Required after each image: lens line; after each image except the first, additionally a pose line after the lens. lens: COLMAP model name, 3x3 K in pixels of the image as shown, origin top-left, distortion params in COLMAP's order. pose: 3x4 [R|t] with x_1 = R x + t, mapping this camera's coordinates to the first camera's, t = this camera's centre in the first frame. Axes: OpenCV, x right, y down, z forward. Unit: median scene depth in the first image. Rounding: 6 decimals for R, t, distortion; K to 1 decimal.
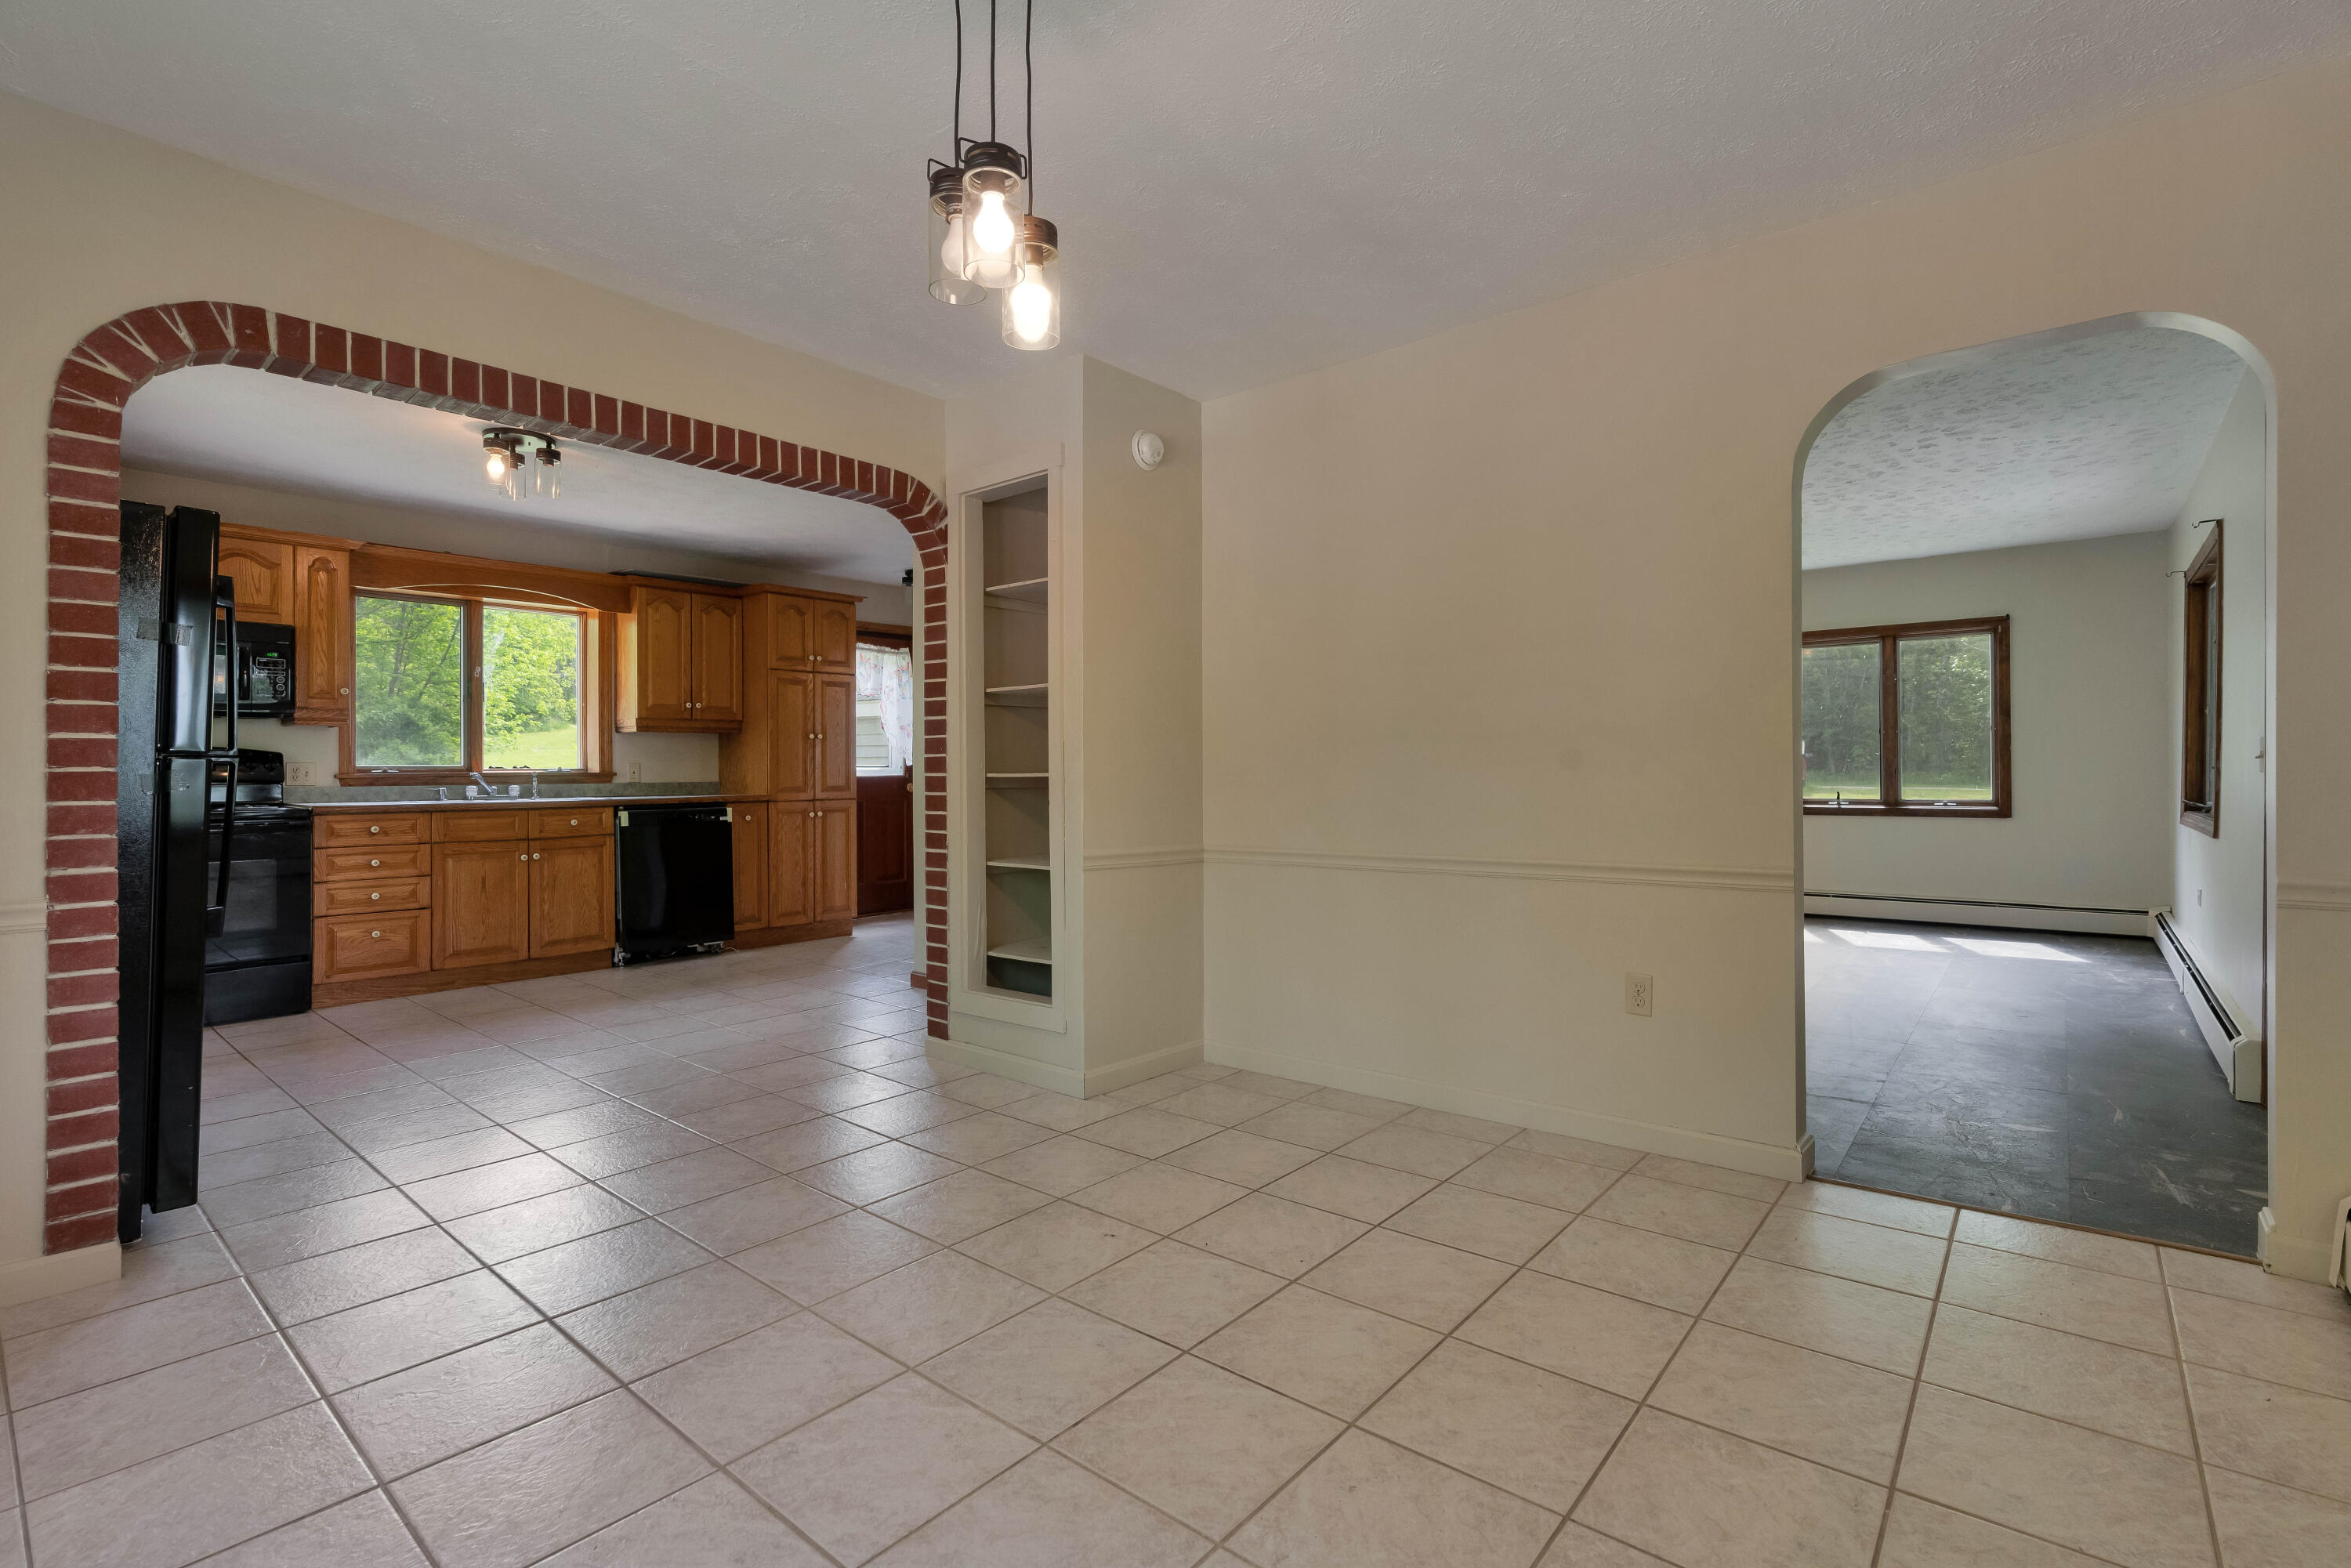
lens RADIAL K [[1061.0, 0, 1179.3], [0, 1061.0, 769.1], [0, 0, 1]] dist [-0.012466, 0.005228]
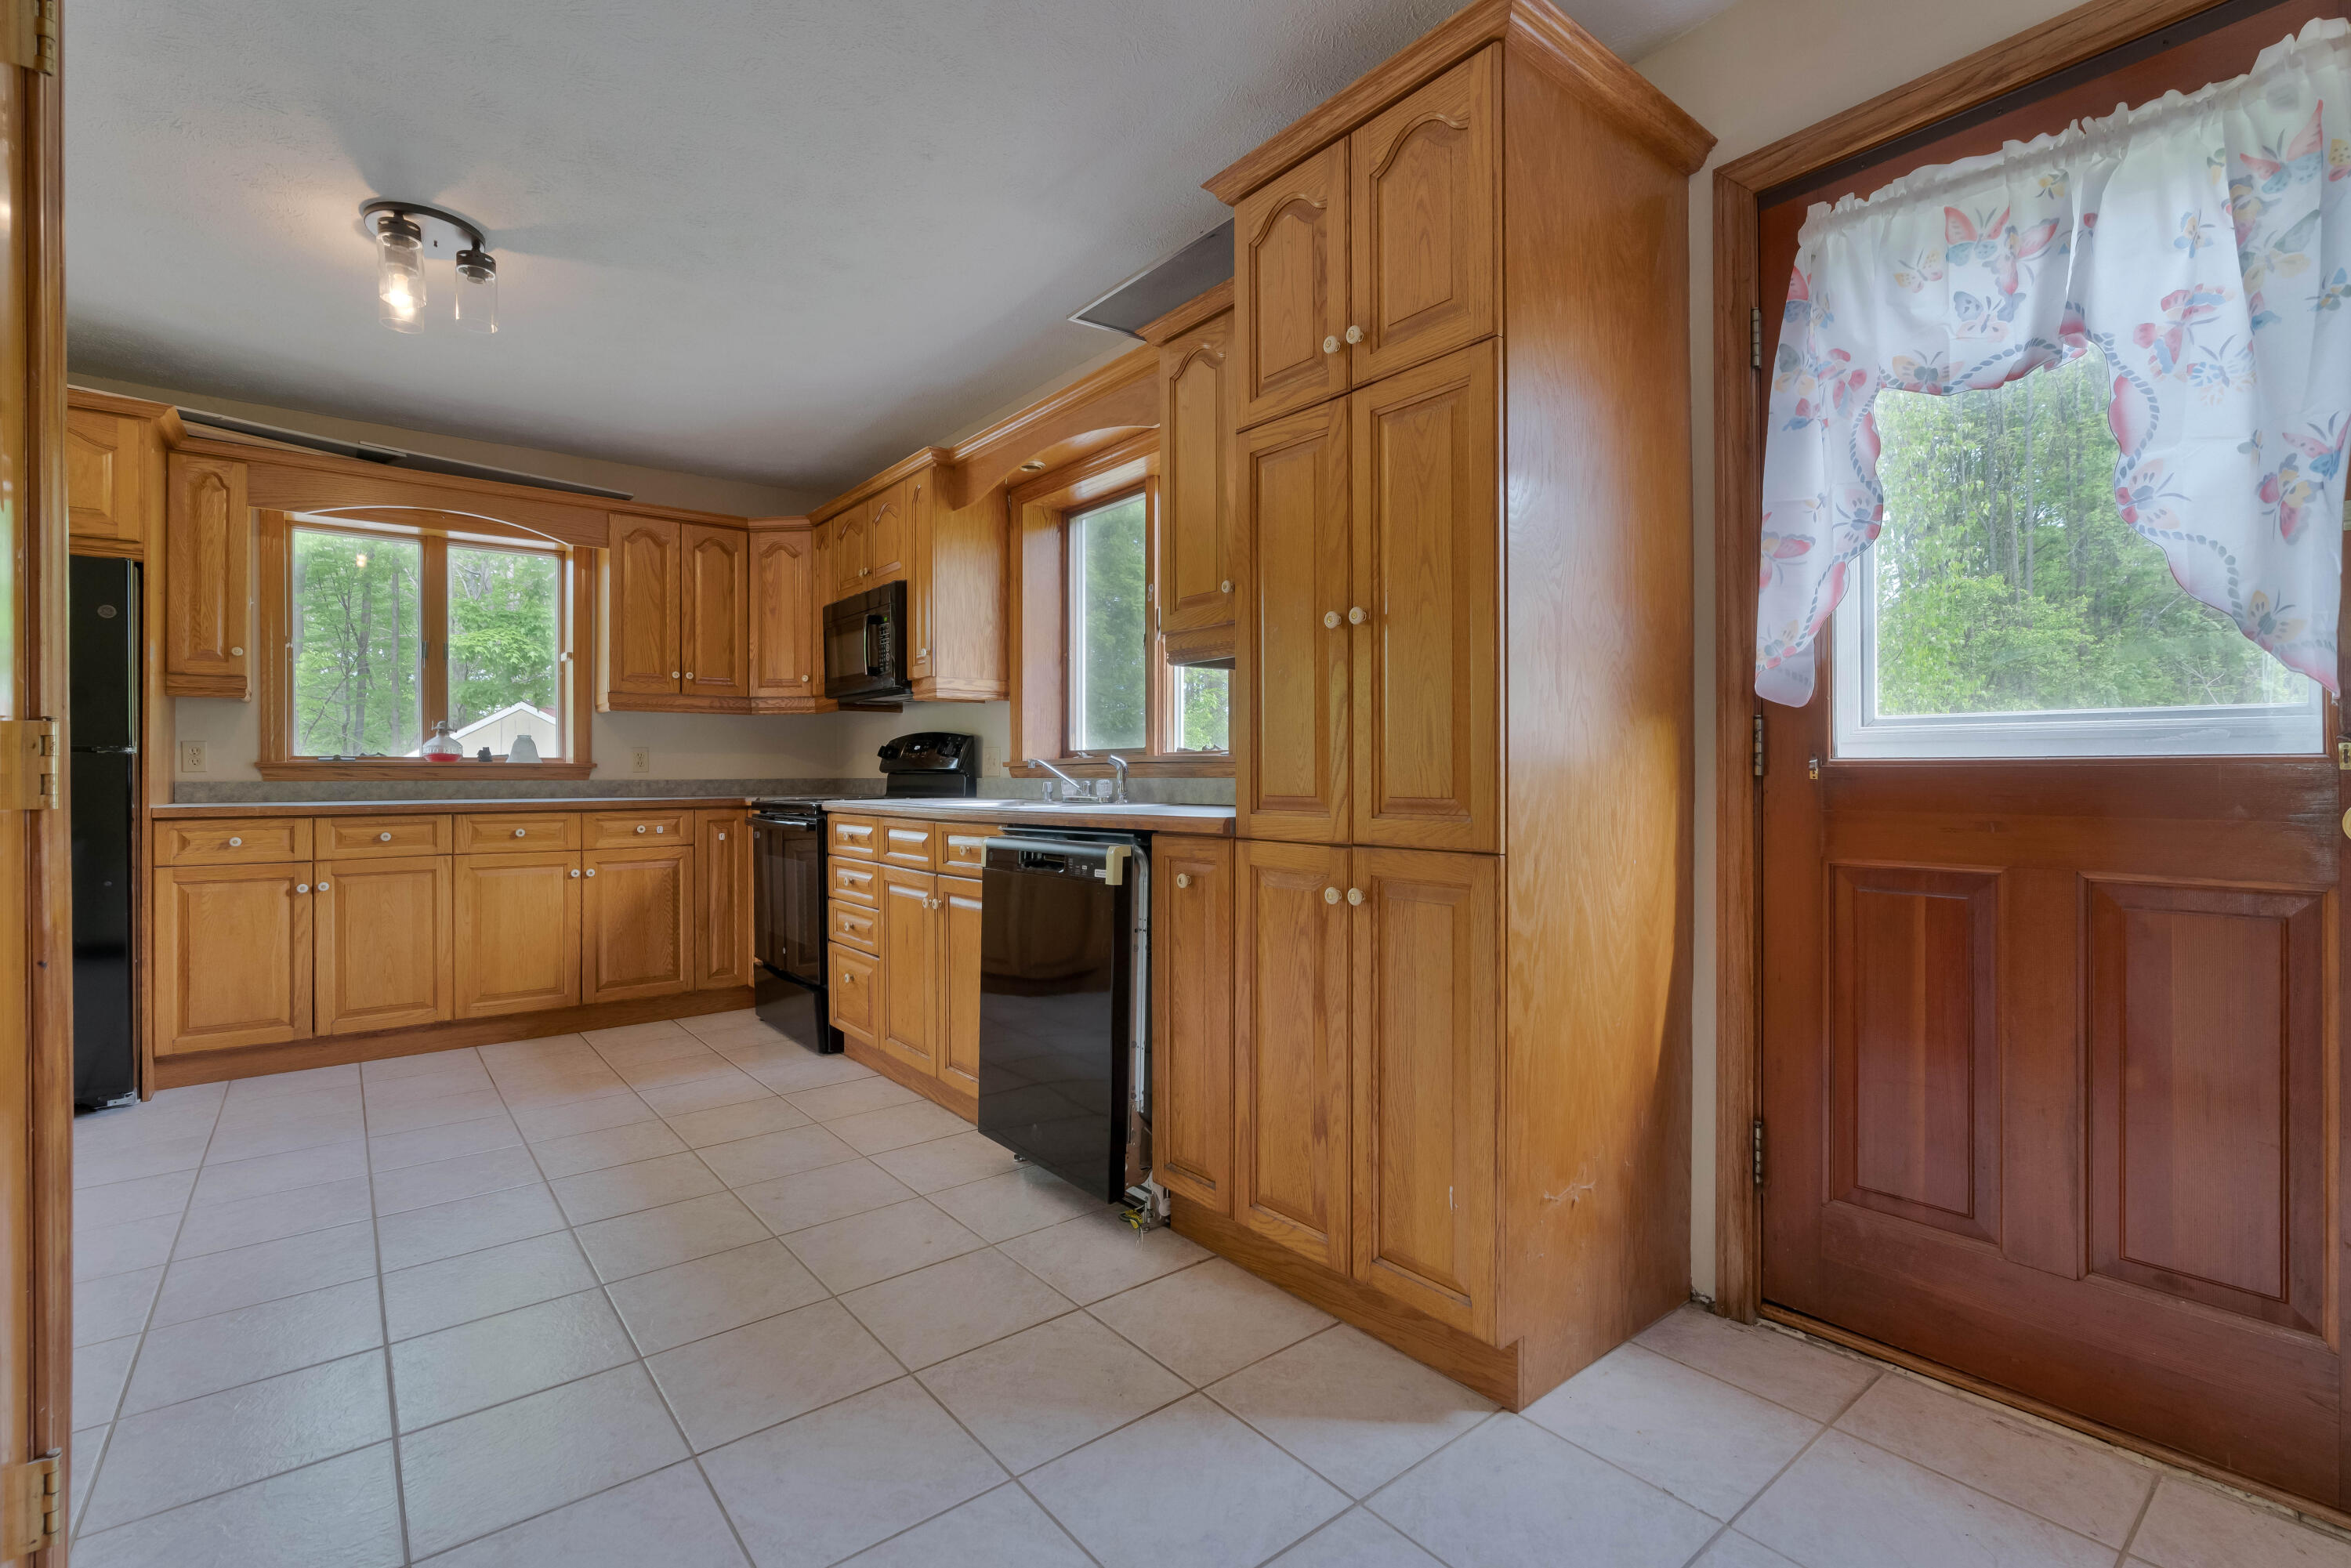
lens RADIAL K [[1061.0, 0, 1175.9], [0, 1061.0, 769.1], [0, 0, 1]] dist [-0.012466, 0.005228]
pose [[-0.197845, 0.002283, -0.980231, -0.079108], [0.007456, 0.999972, 0.000824, 0.011314], [0.980205, -0.007145, -0.197856, 1.355981]]
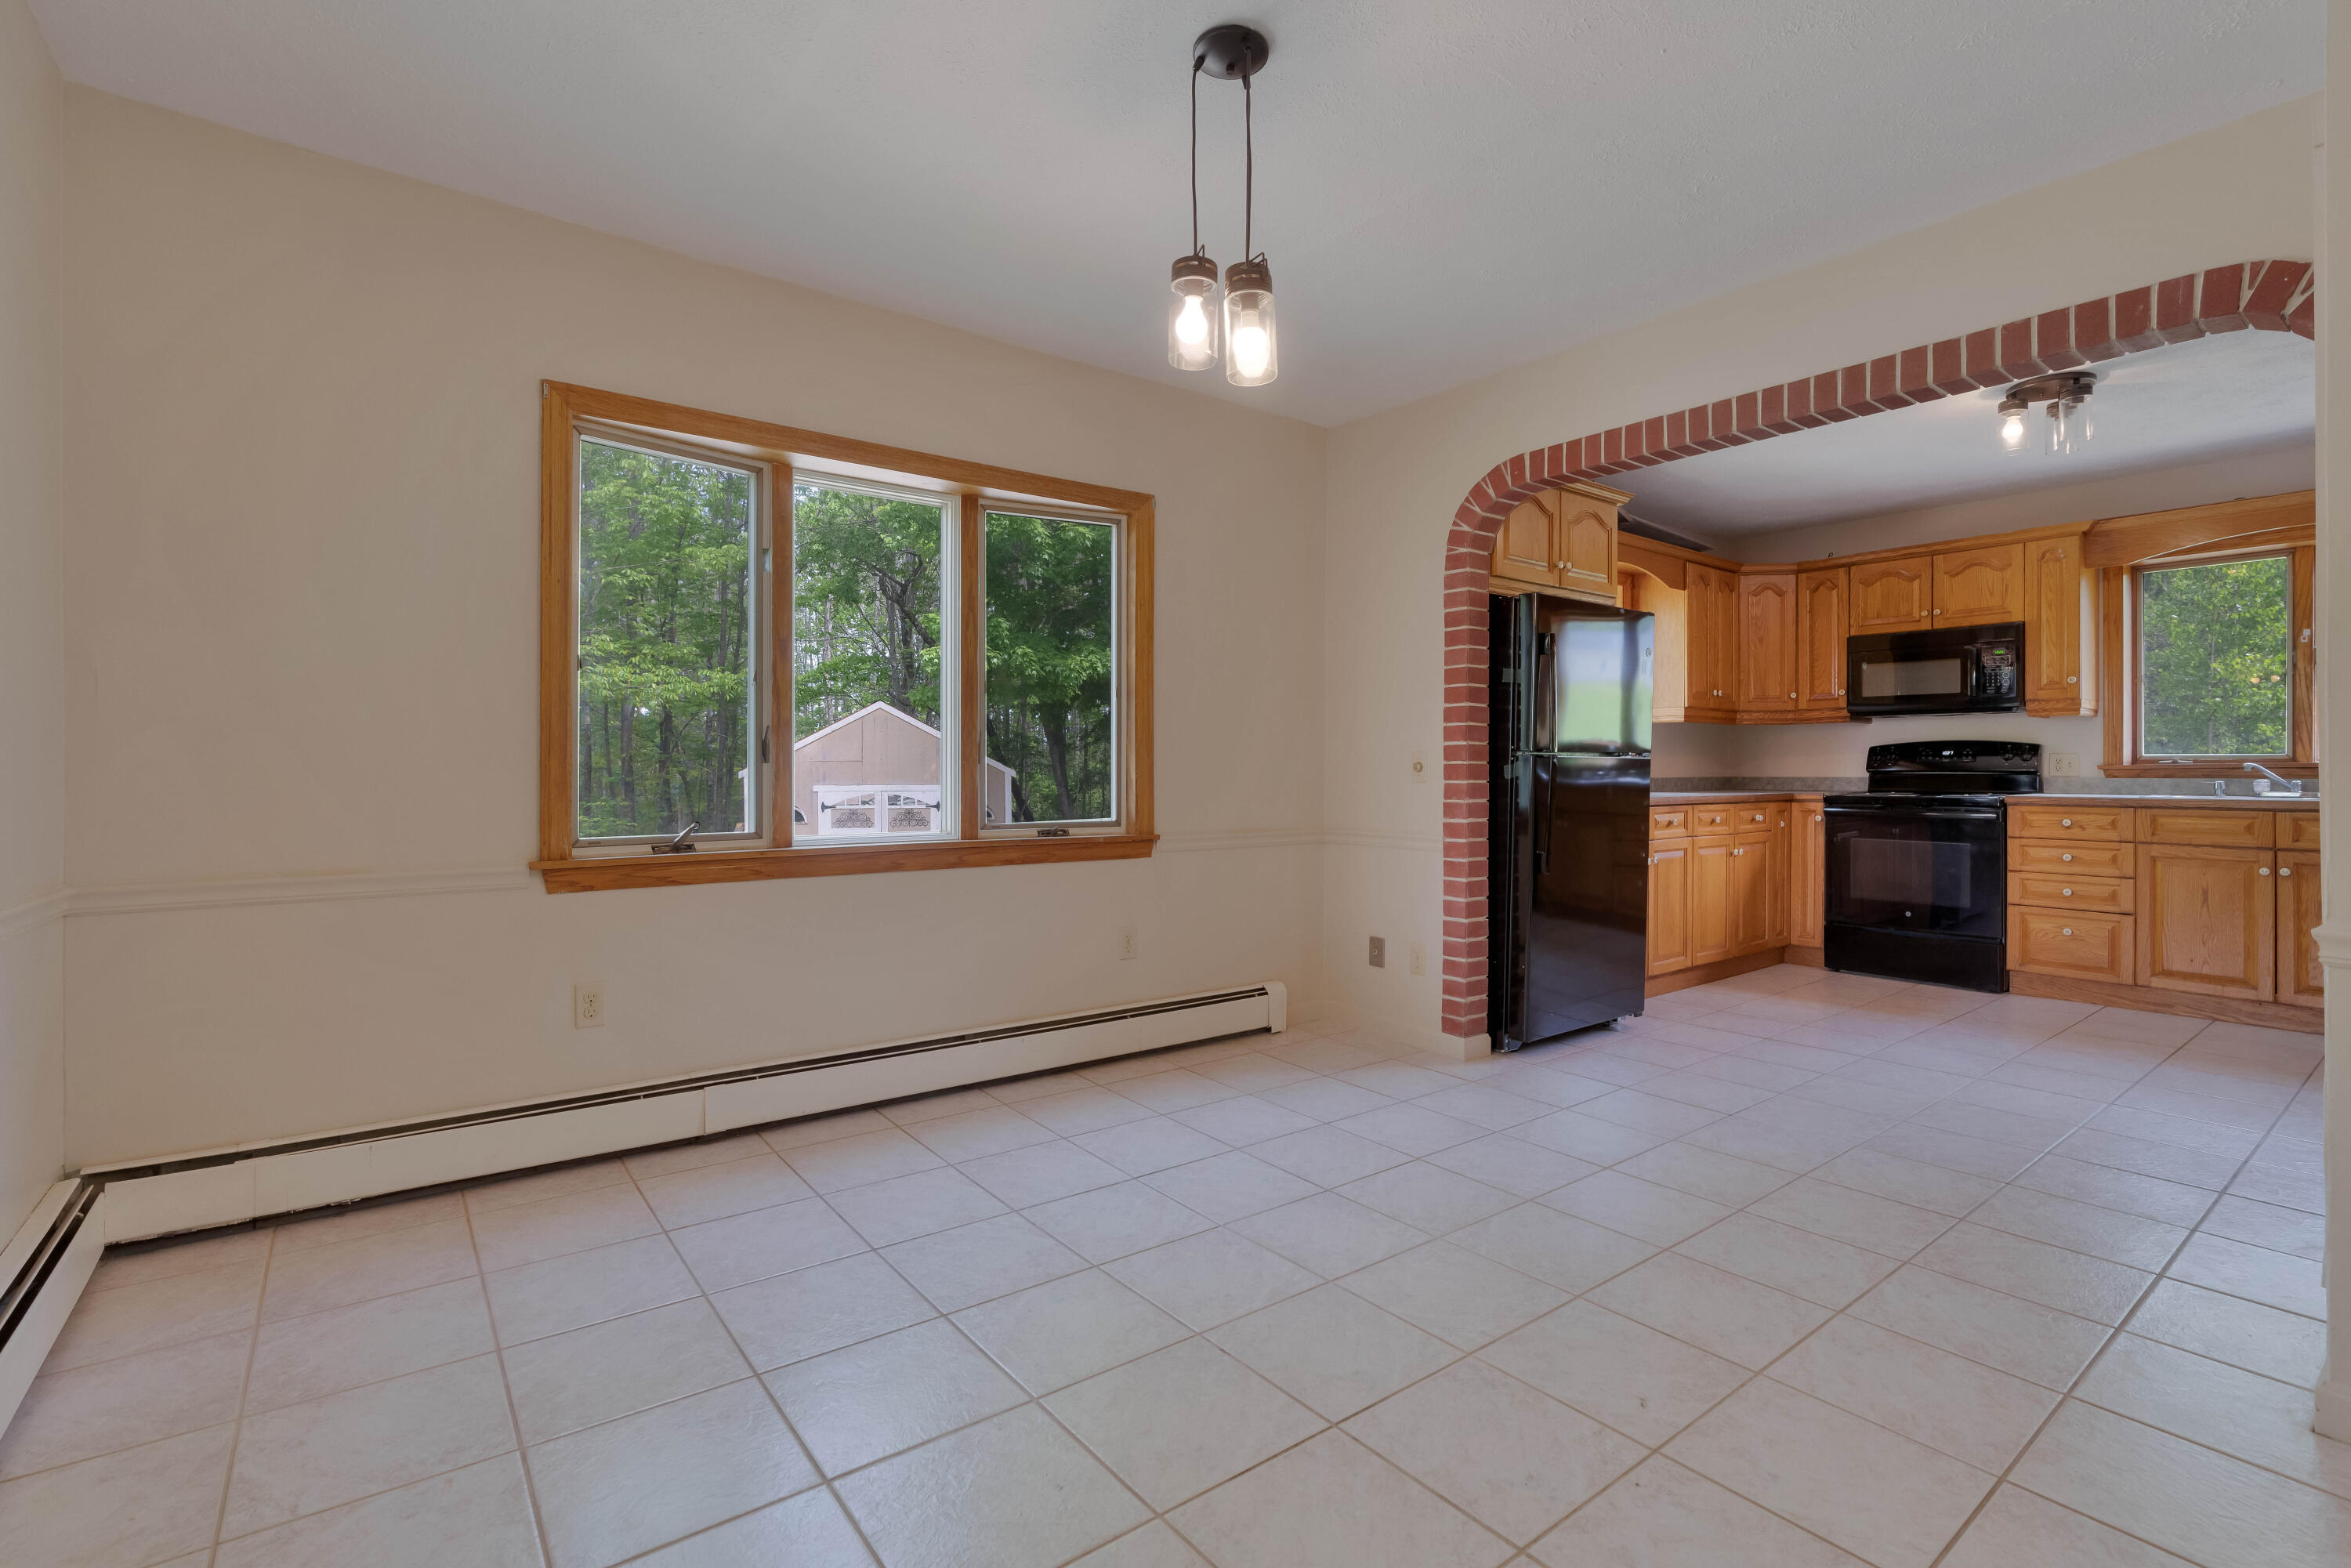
lens RADIAL K [[1061.0, 0, 1178.1], [0, 1061.0, 773.2], [0, 0, 1]] dist [-0.012466, 0.005228]
pose [[-0.212470, 0.008785, -0.977128, 0.341507], [0.004835, 0.999957, 0.007939, 0.000711], [0.977156, -0.003038, -0.212503, 0.408615]]
